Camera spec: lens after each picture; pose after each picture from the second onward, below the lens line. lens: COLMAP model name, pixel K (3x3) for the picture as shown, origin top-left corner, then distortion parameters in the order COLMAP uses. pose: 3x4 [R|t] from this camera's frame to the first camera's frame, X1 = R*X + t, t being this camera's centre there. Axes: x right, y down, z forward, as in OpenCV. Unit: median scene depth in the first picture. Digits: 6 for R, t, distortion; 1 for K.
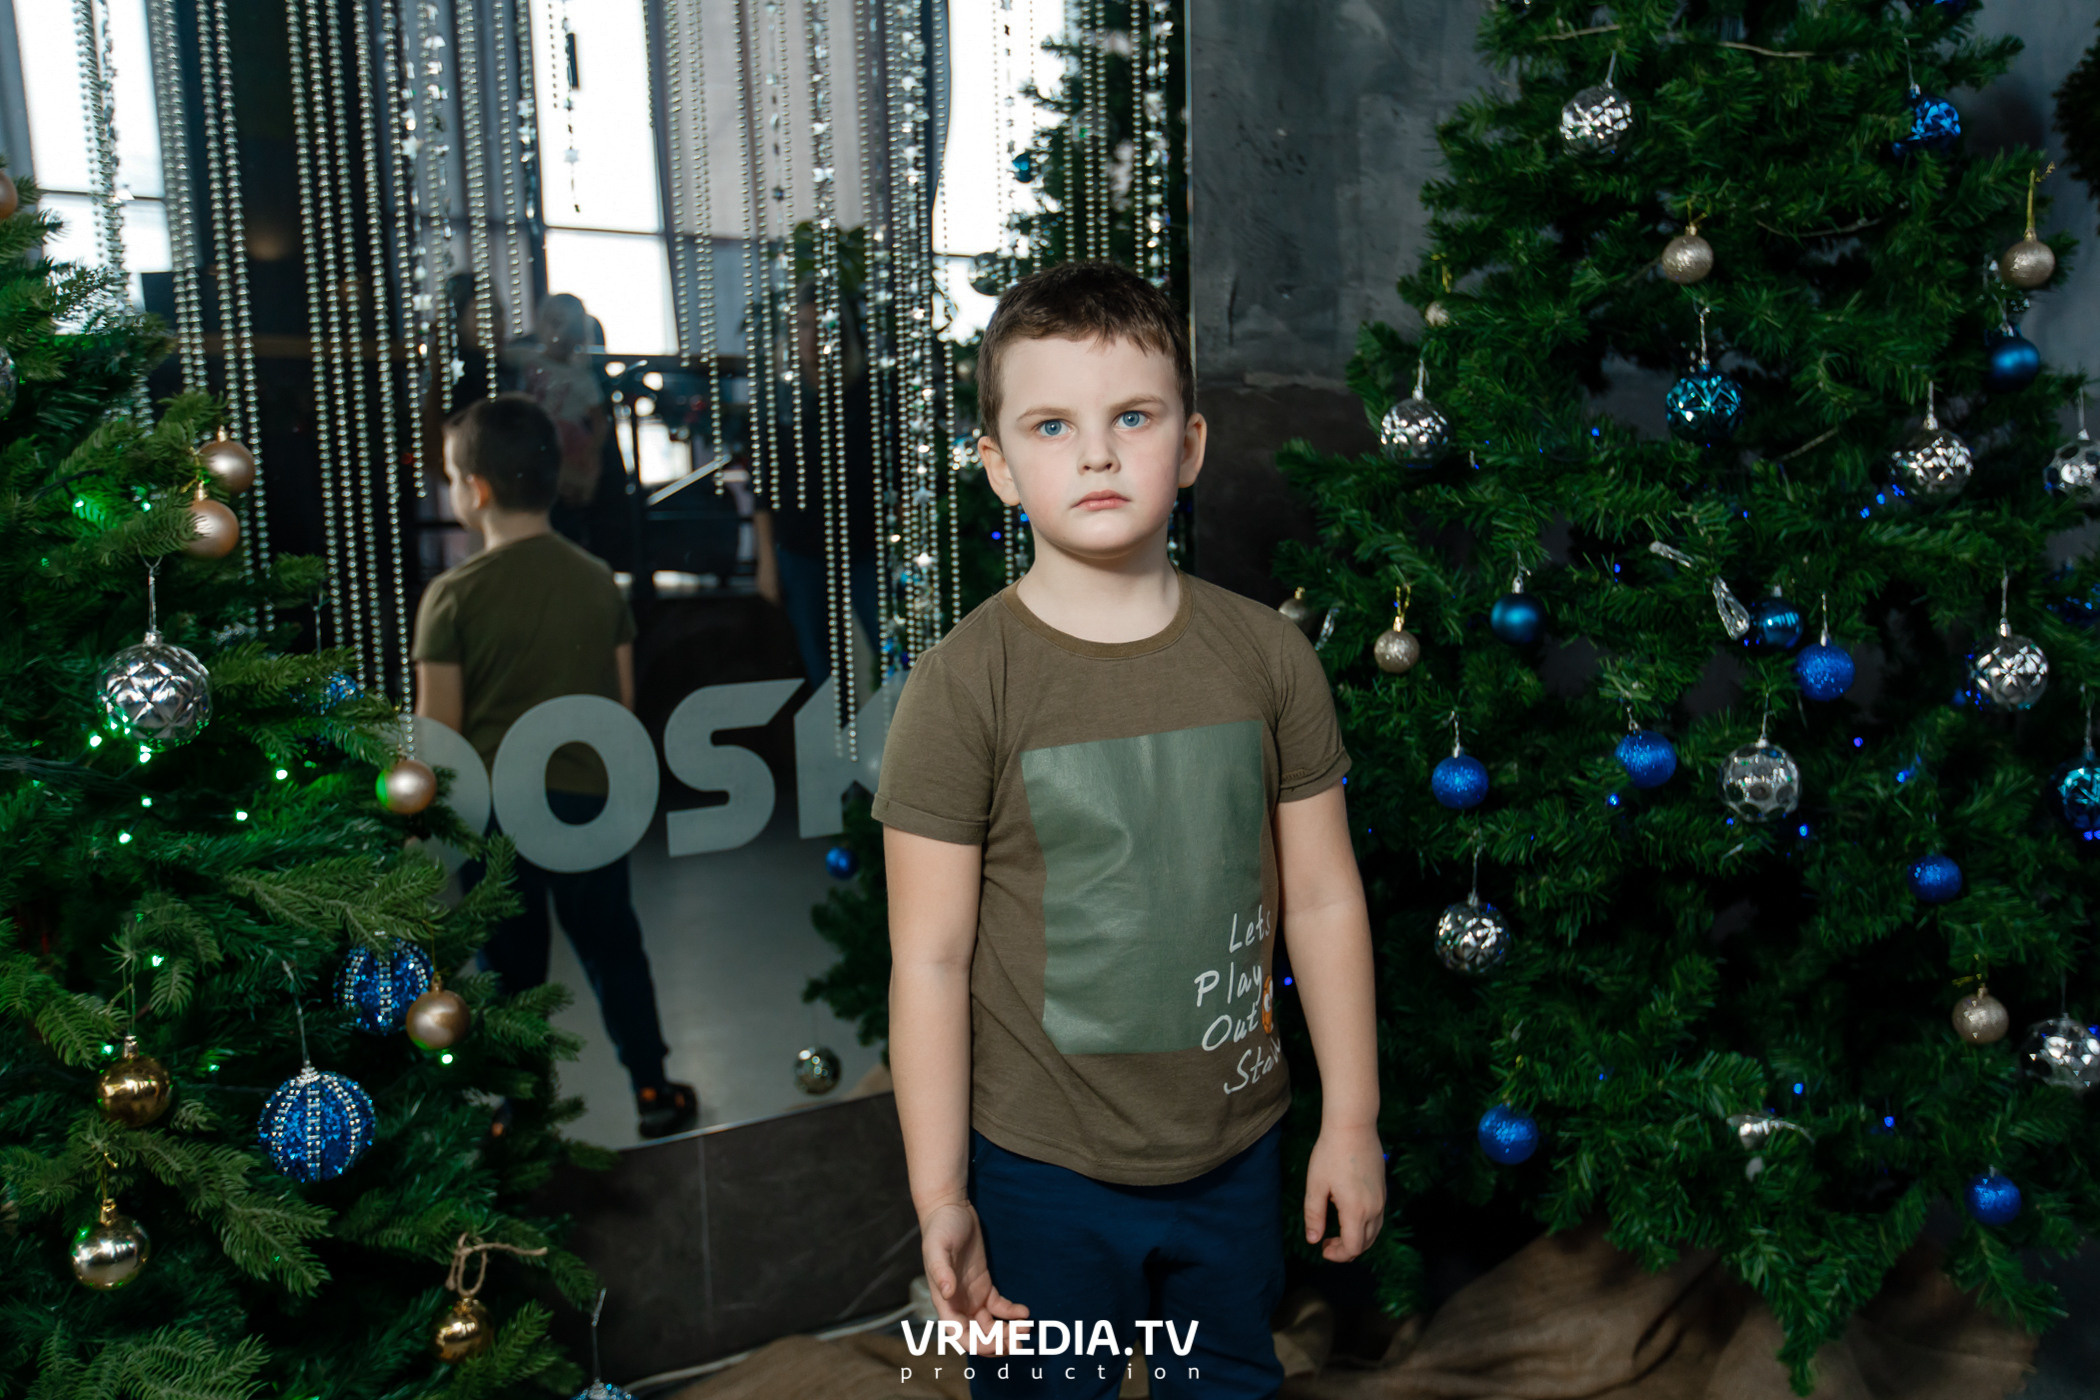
lens RADIAL K [[1740.9, 0, 1069.9], [0, 1740.9, 702.1], [0, 0, 1]] dist [-0.002743, 0.002399]
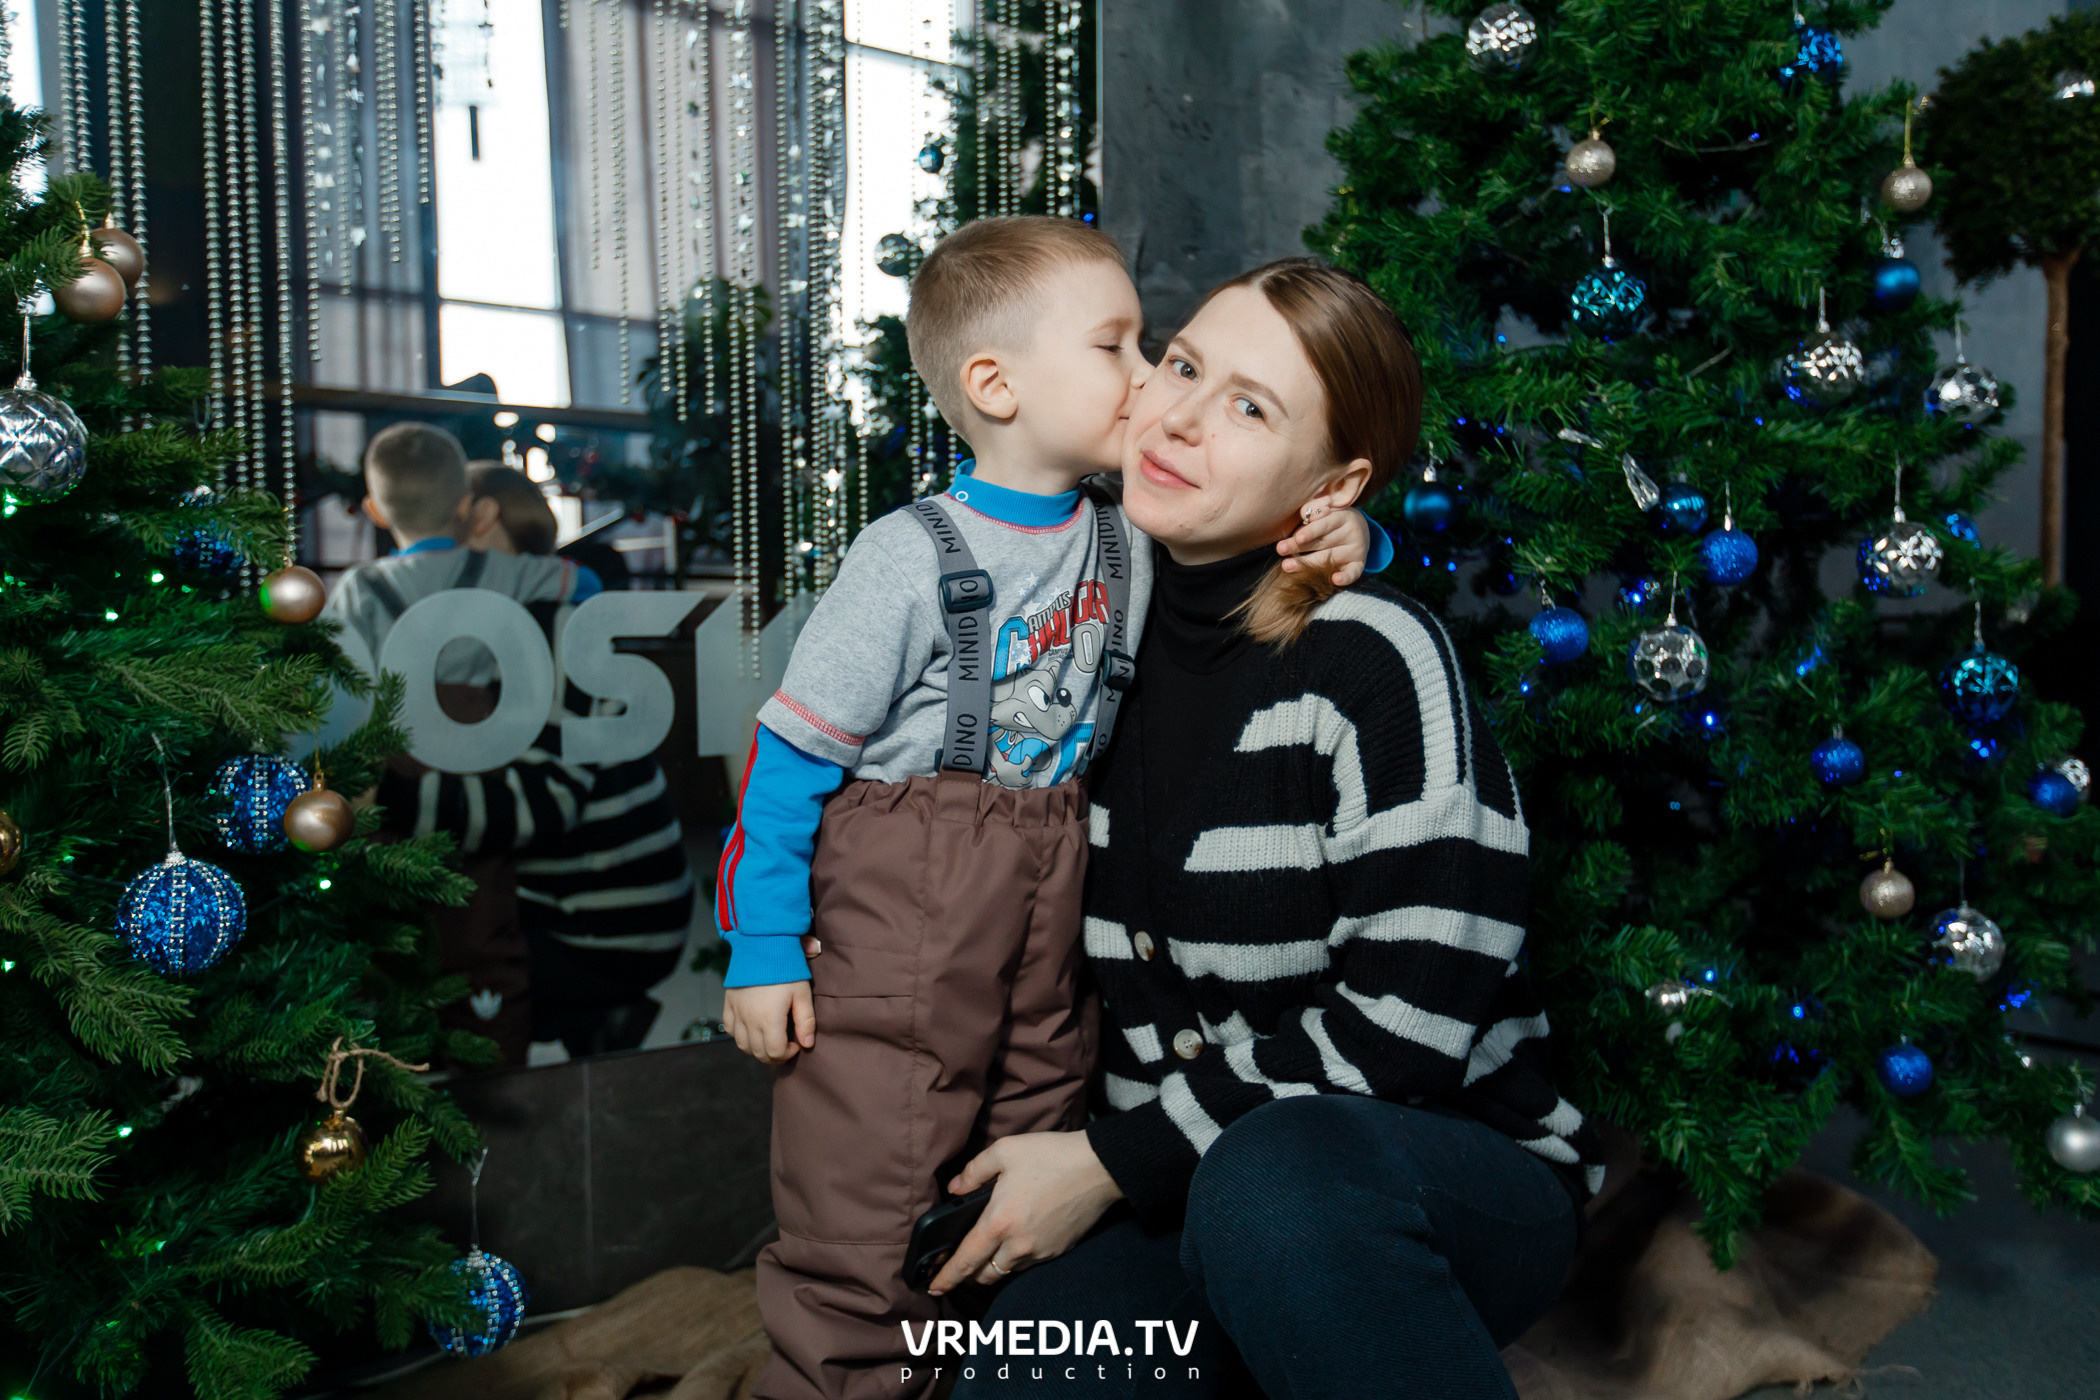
lens RADIAL K [[1709.0, 0, 1069.6], [0, 1709.0, 702.5], [0, 0, 1]] dist [-0.002133, 0.002589]
pose [[0.997417, 0.014045, 0.070439, -0.019261], [-0.008992, 0.997397, -0.071541, 0.138639], [-0.071261, 0.070723, 0.994947, 0.038691]]
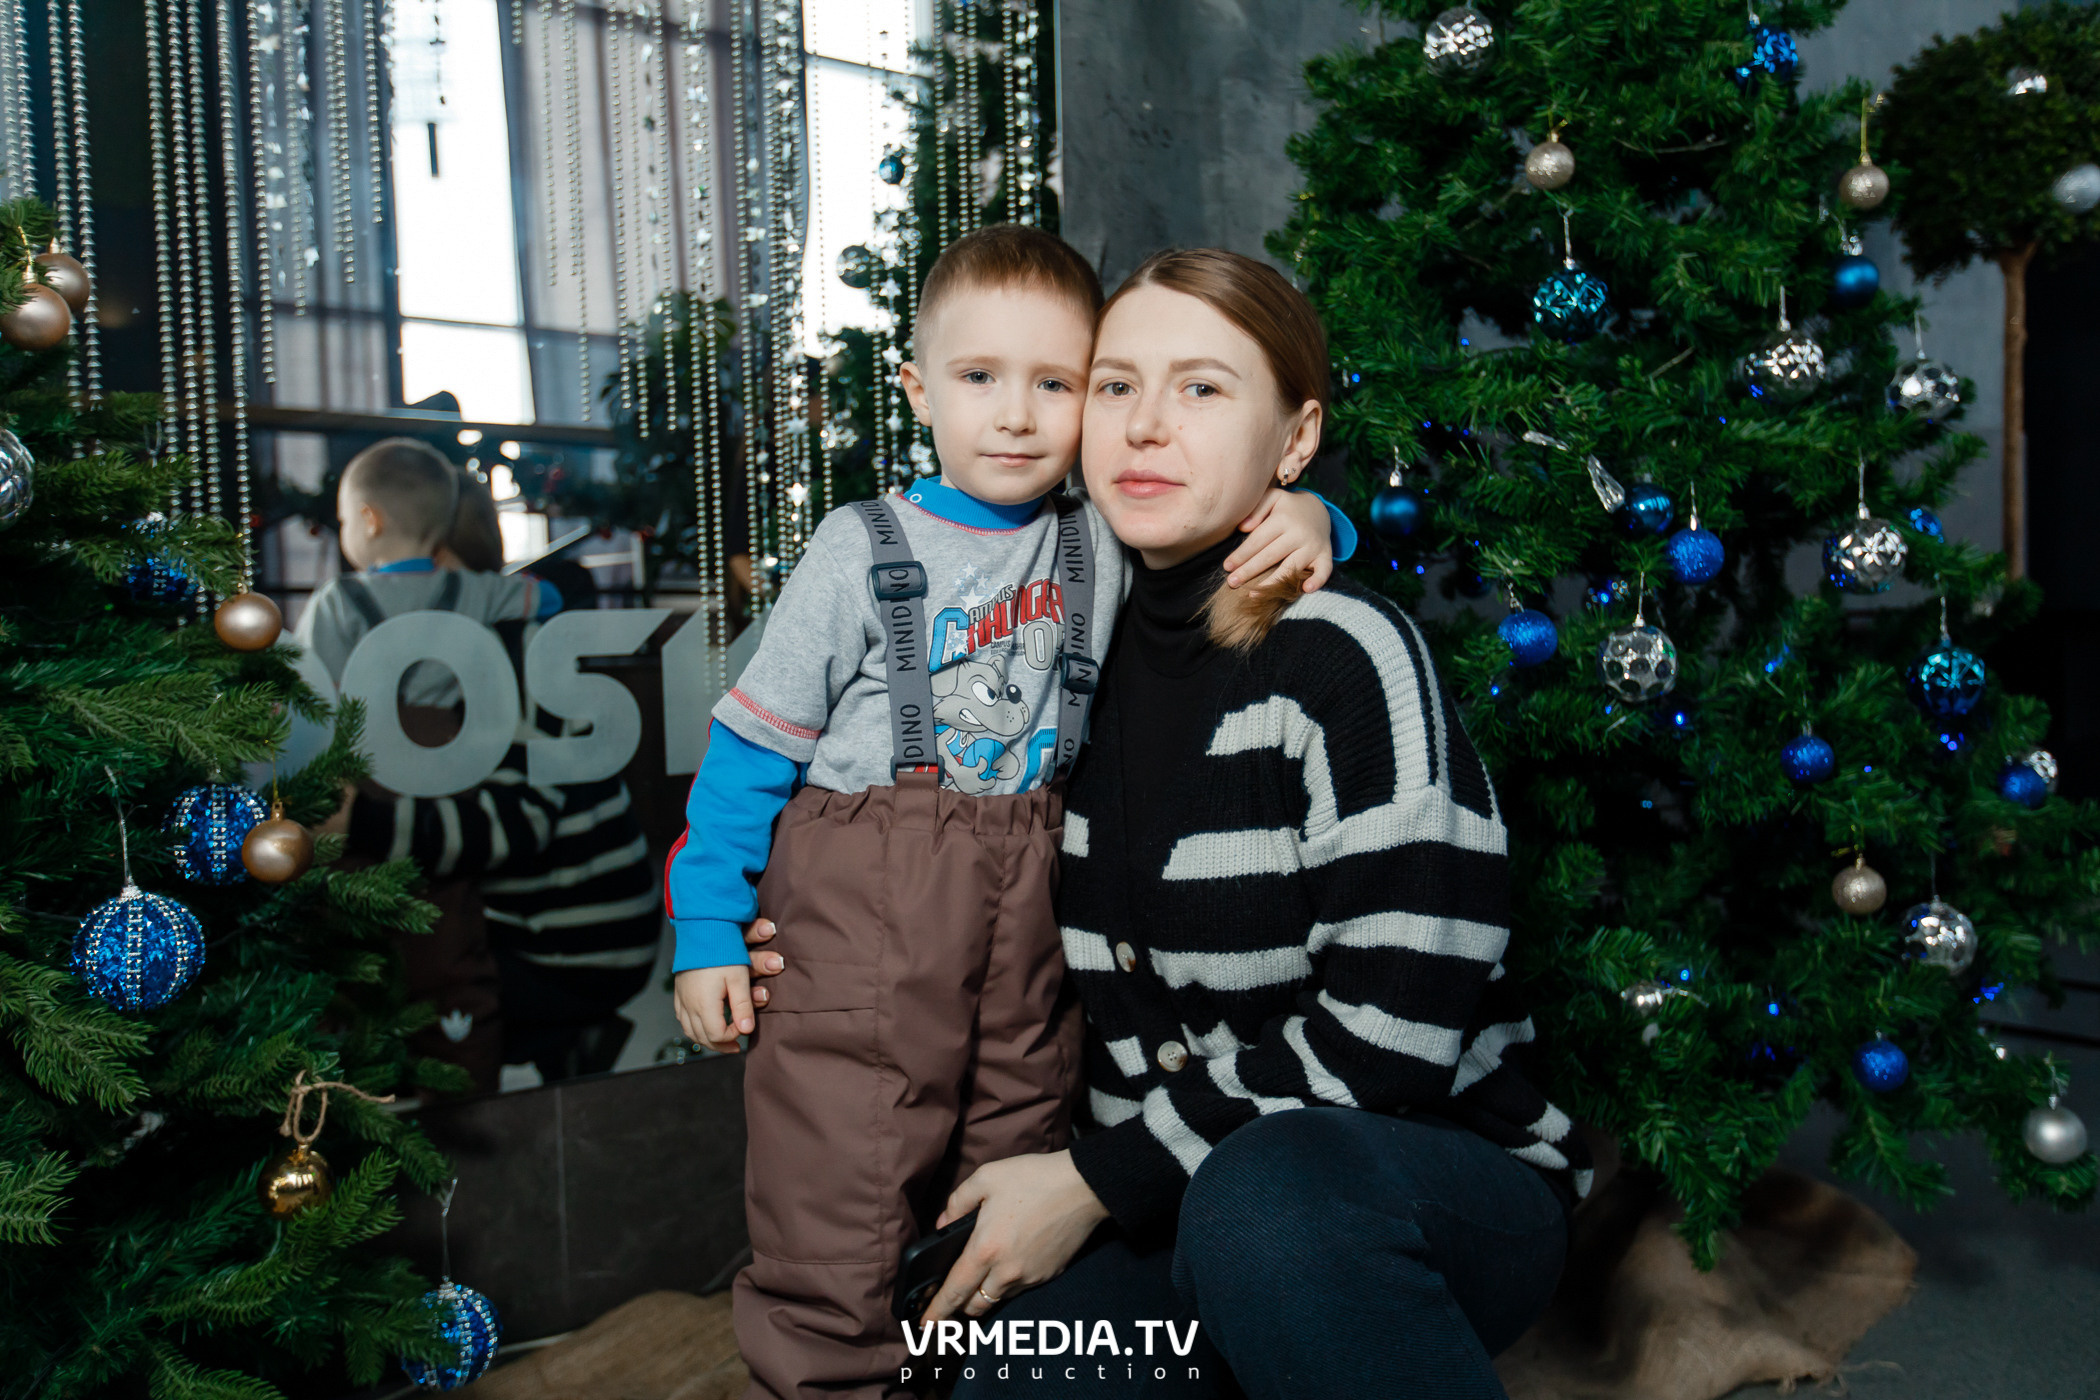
lens RADIAL K [[1709.0, 0, 1069.6], [0, 1709.0, 702.5], [0, 0, 1]] dist [-0.002133, 0.002589]
pose [[0.996290, -0.004564, 0.085936, -0.016748], [0.011101, 0.997065, -0.075751, 0.135764], [-0.085338, 0.076424, 0.993417, 0.043616]]
